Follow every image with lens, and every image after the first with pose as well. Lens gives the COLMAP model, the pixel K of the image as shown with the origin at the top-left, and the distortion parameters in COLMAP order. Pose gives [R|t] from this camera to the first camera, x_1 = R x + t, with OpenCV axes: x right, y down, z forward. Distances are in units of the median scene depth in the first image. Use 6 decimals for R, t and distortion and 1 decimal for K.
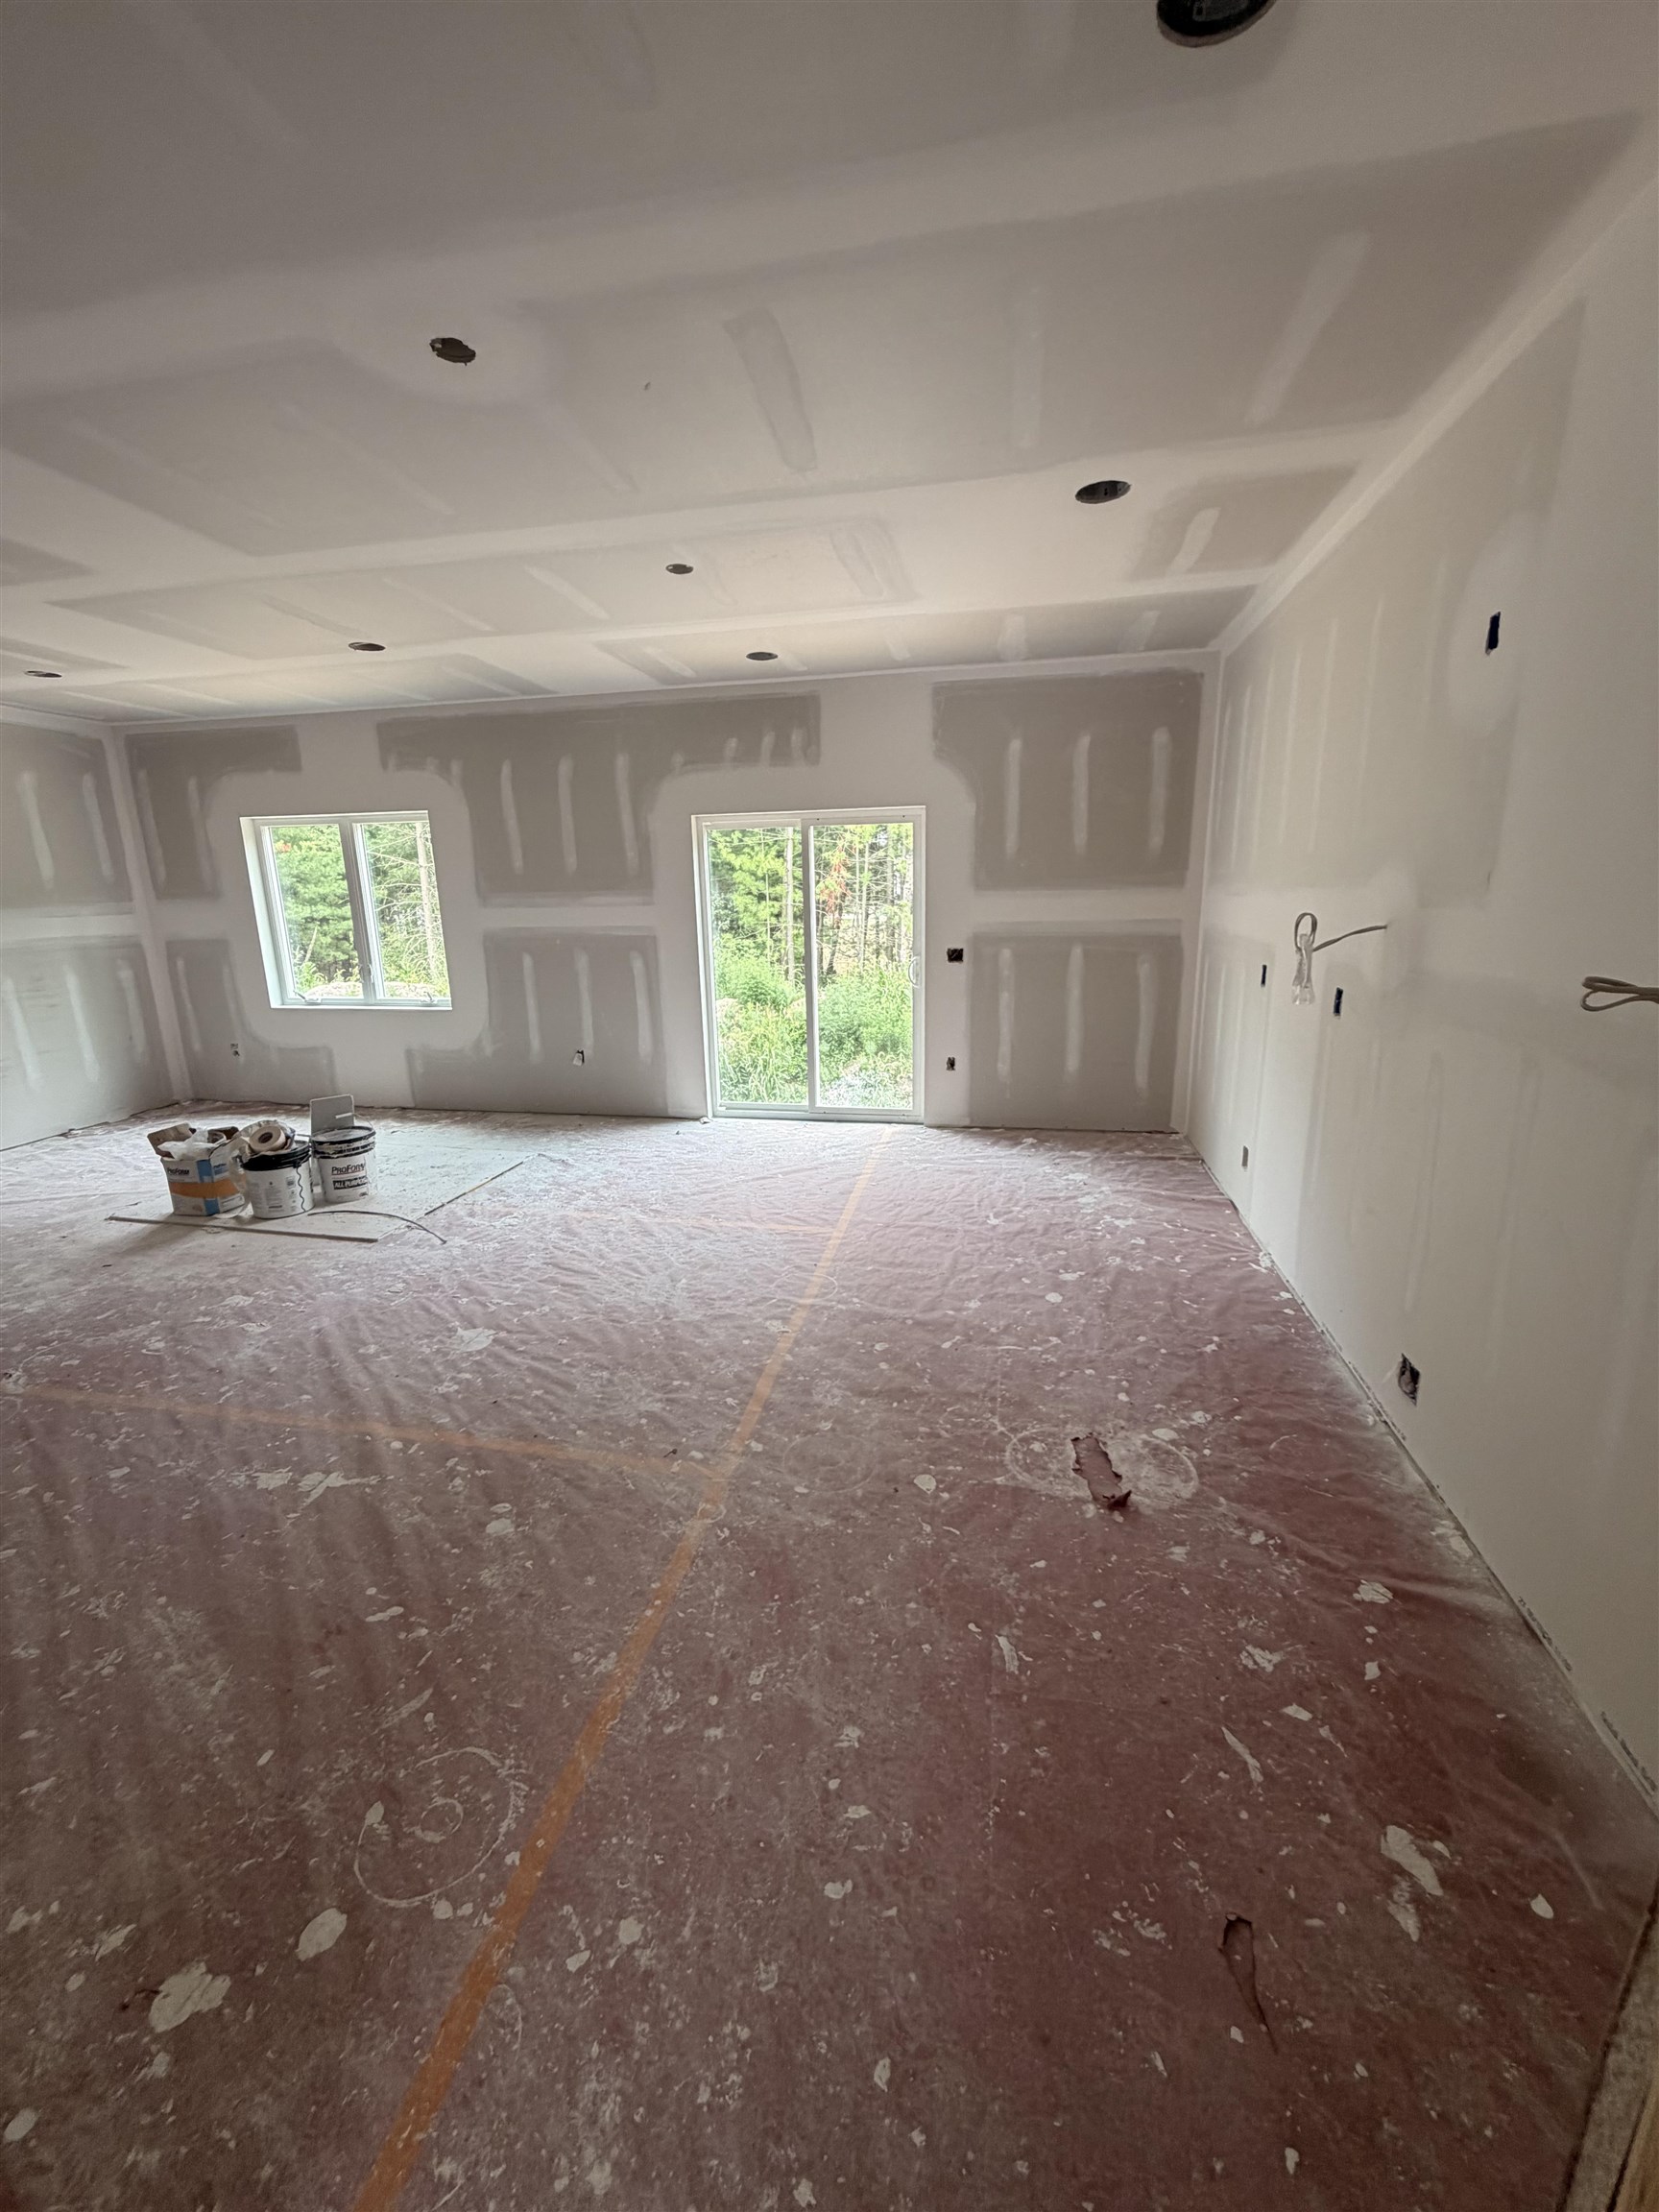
lens RADIAL K [[880.1, 0, 829.5], [0, 880.1, 1106.0], [0, 0, 1]] dist [-0.001045, 0.000287]
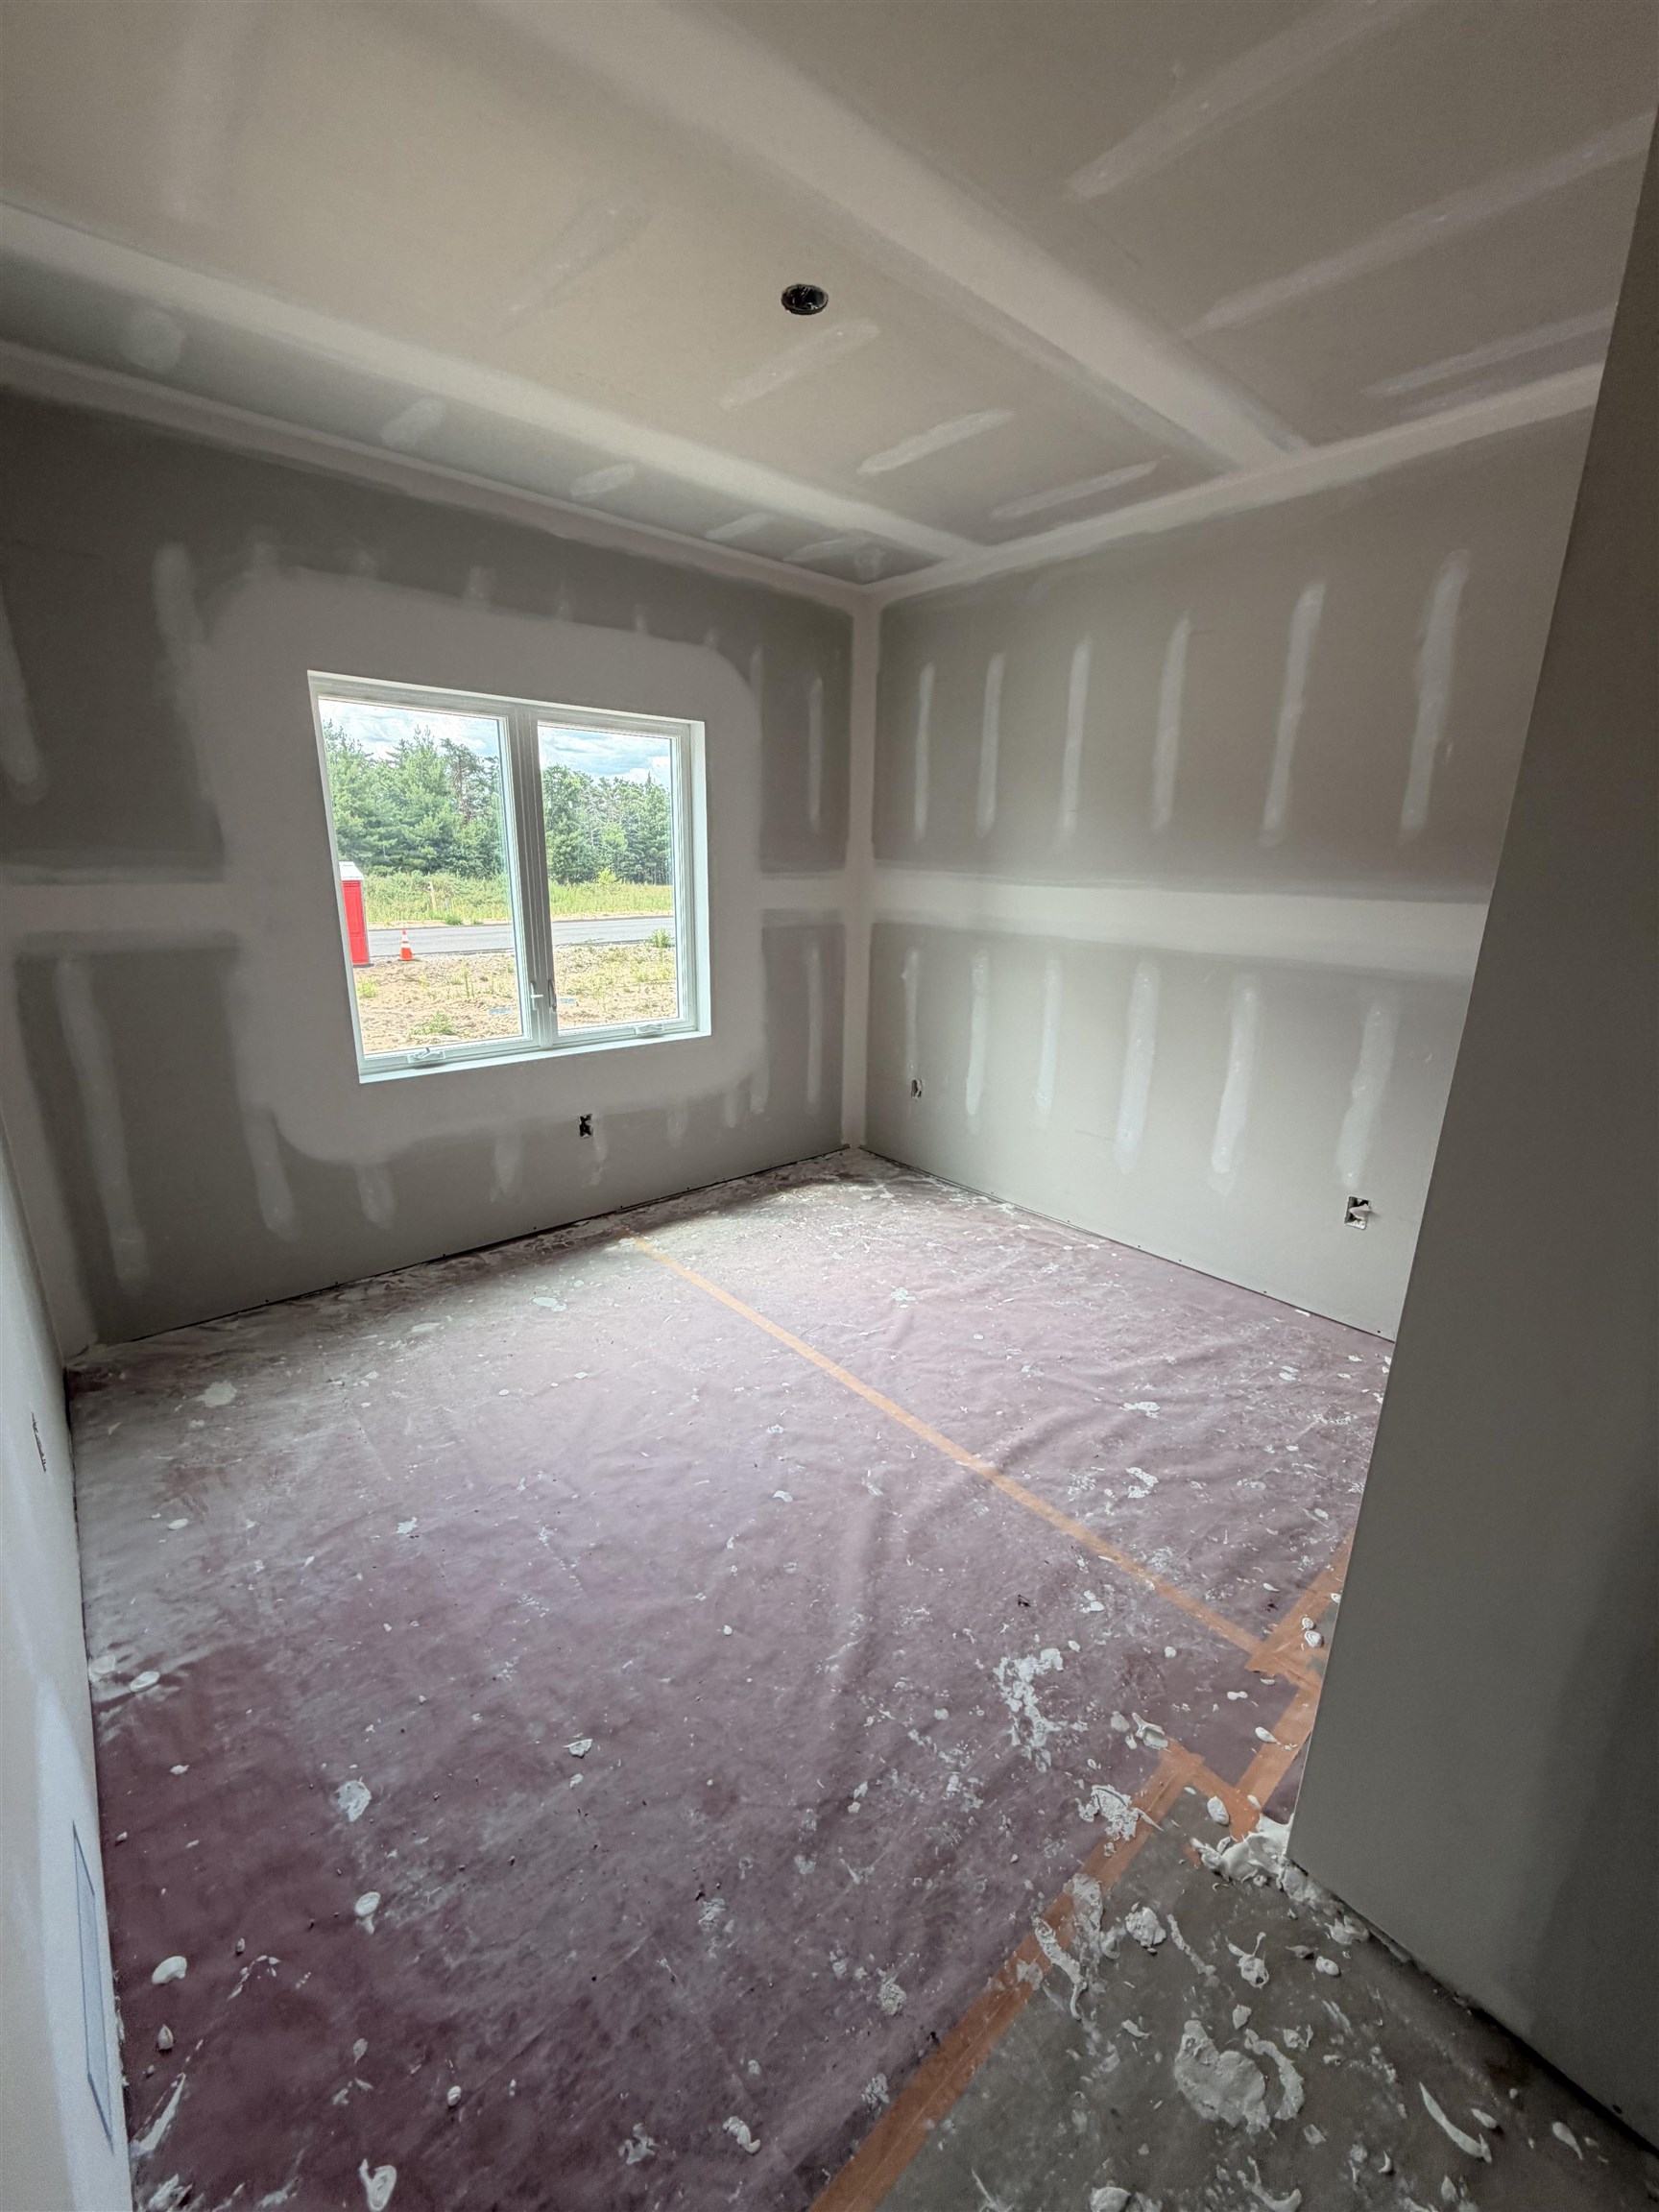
lens RADIAL K [[918.0, 0, 830.8], [0, 918.0, 1164.1], [0, 0, 1]] dist [-0.000530, 0.000128]
pose [[0.629516, -0.214877, 0.746685, -1.399311], [0.165790, 0.976015, 0.141098, -0.154247], [-0.759094, 0.034969, 0.650041, 0.763647]]
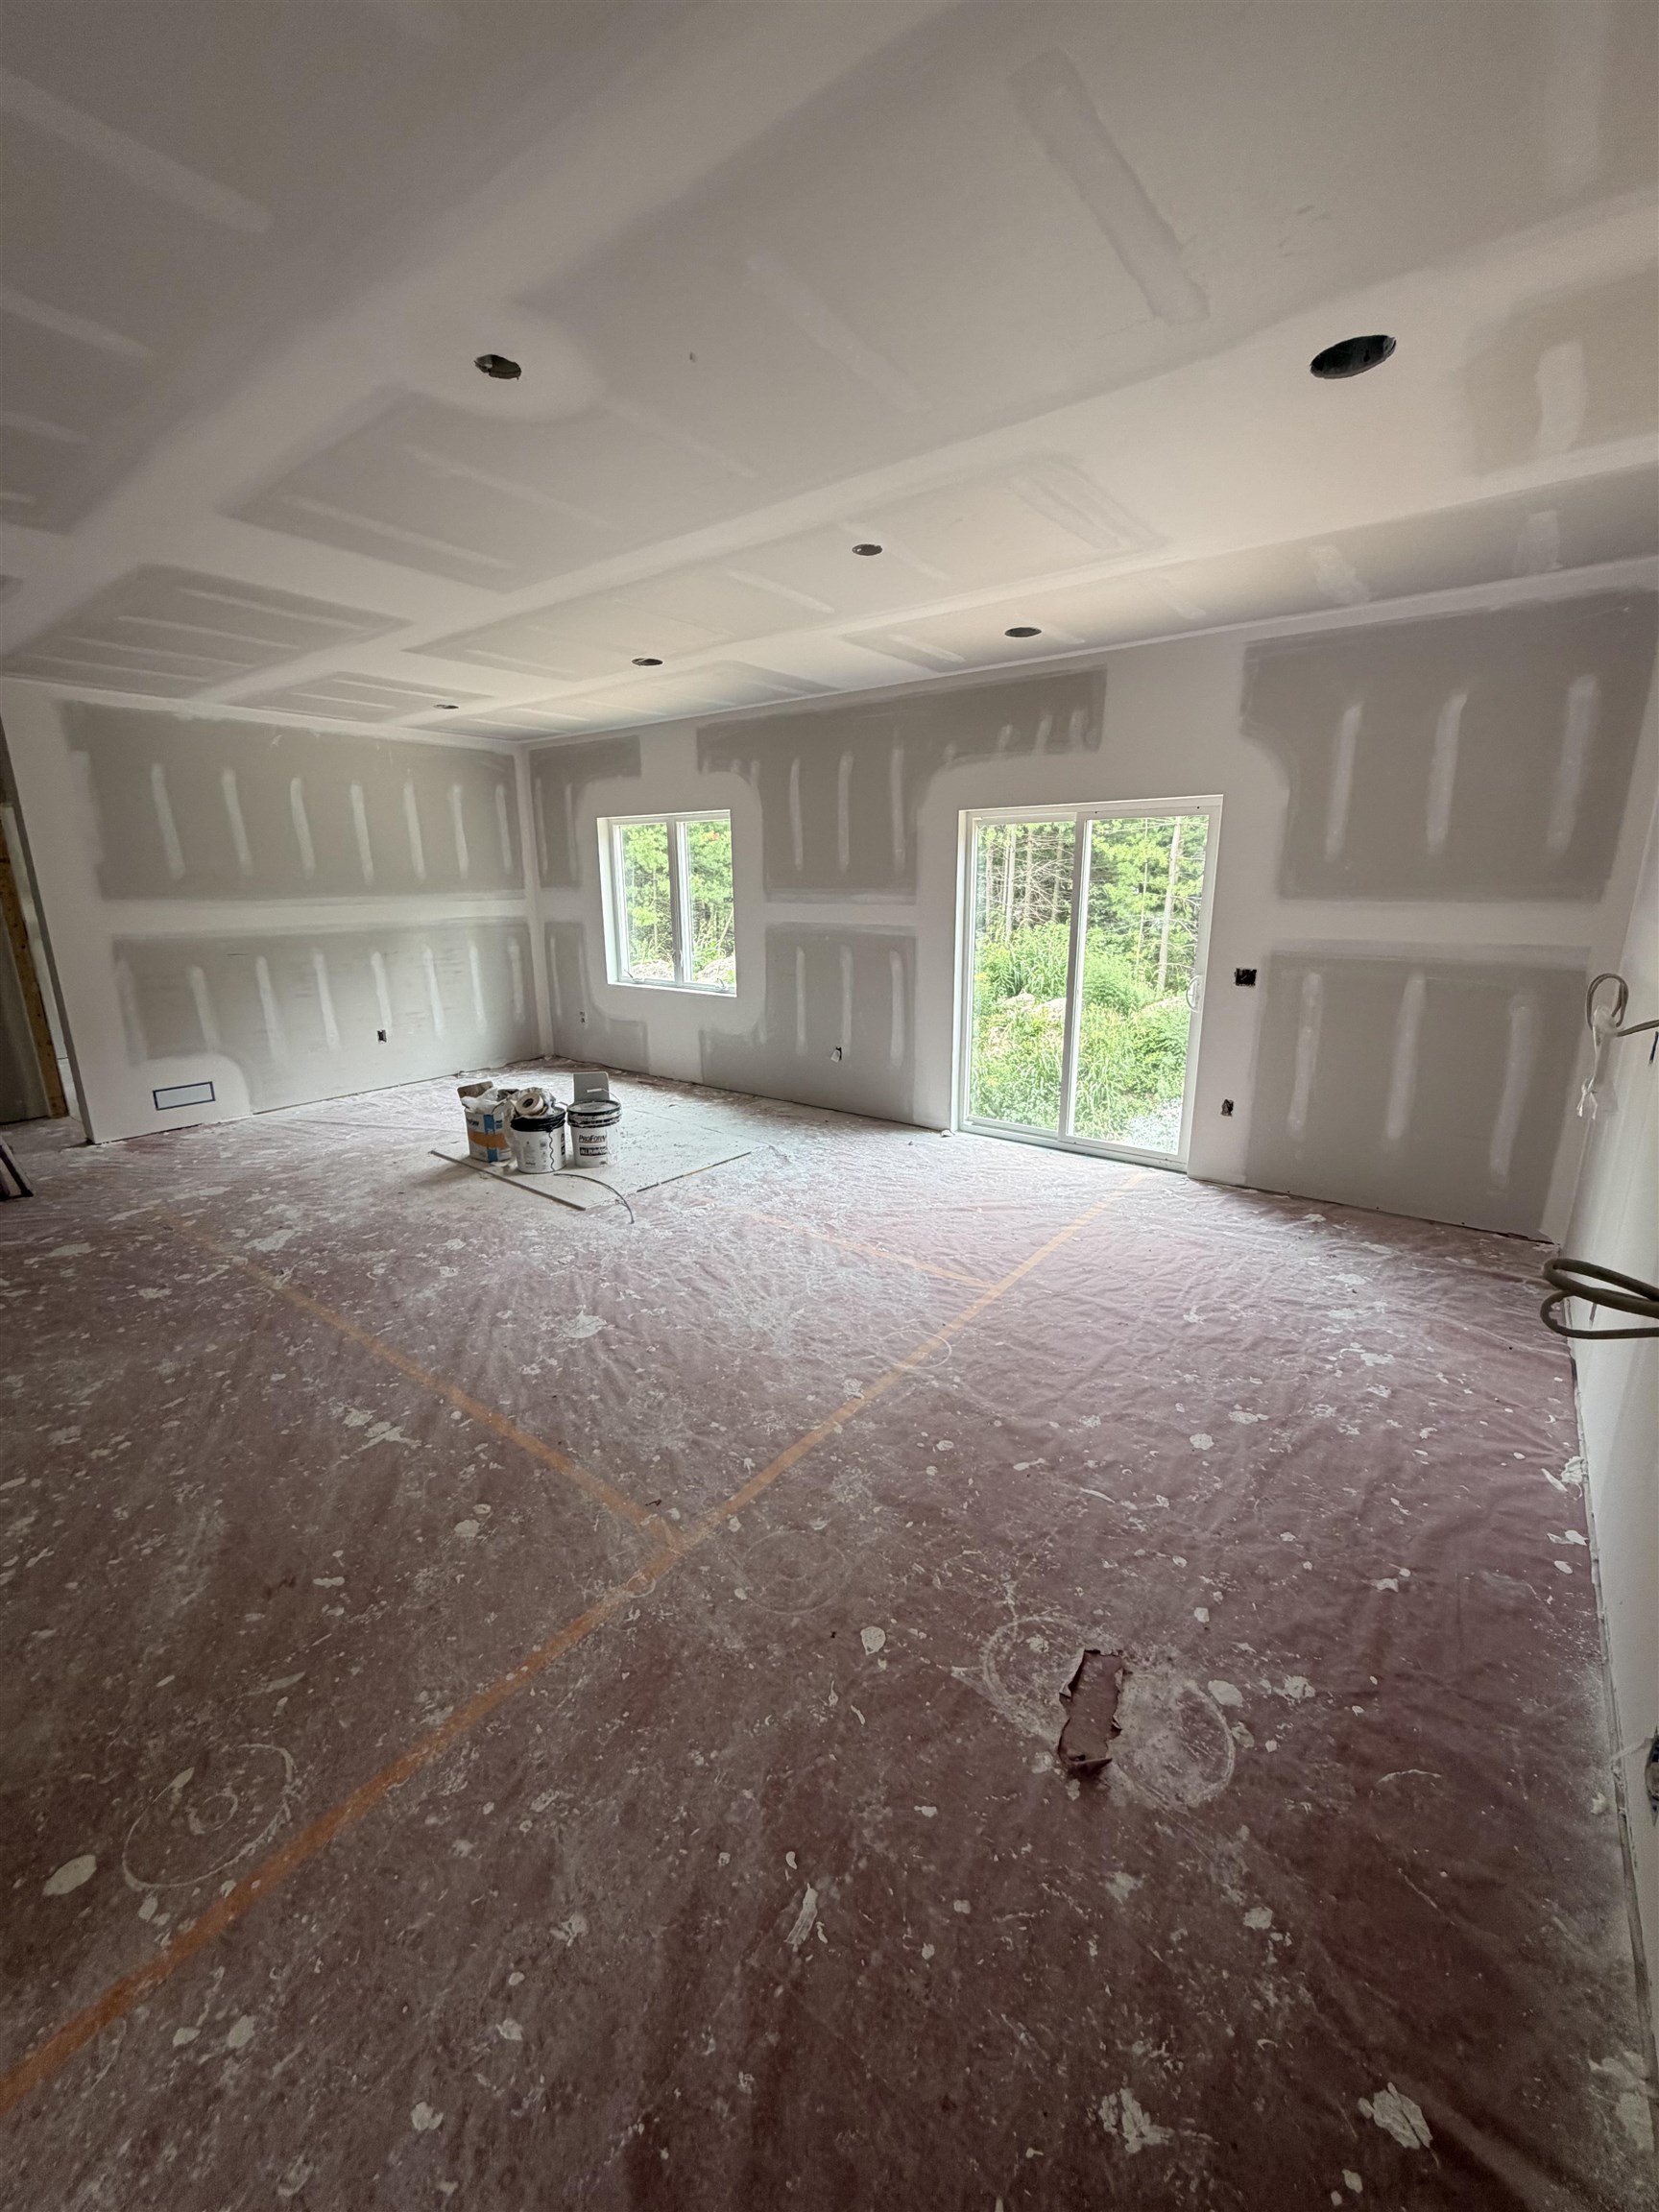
lens RADIAL K [[880.1, 0, 829.5], [0, 880.1, 1106.0], [0, 0, 1]] dist [-0.001045, 0.000287]
pose [[0.898757, 0.123284, -0.420757, 0.209966], [-0.115911, 0.992321, 0.043162, -0.058894], [0.422847, 0.009978, 0.906146, 0.132945]]
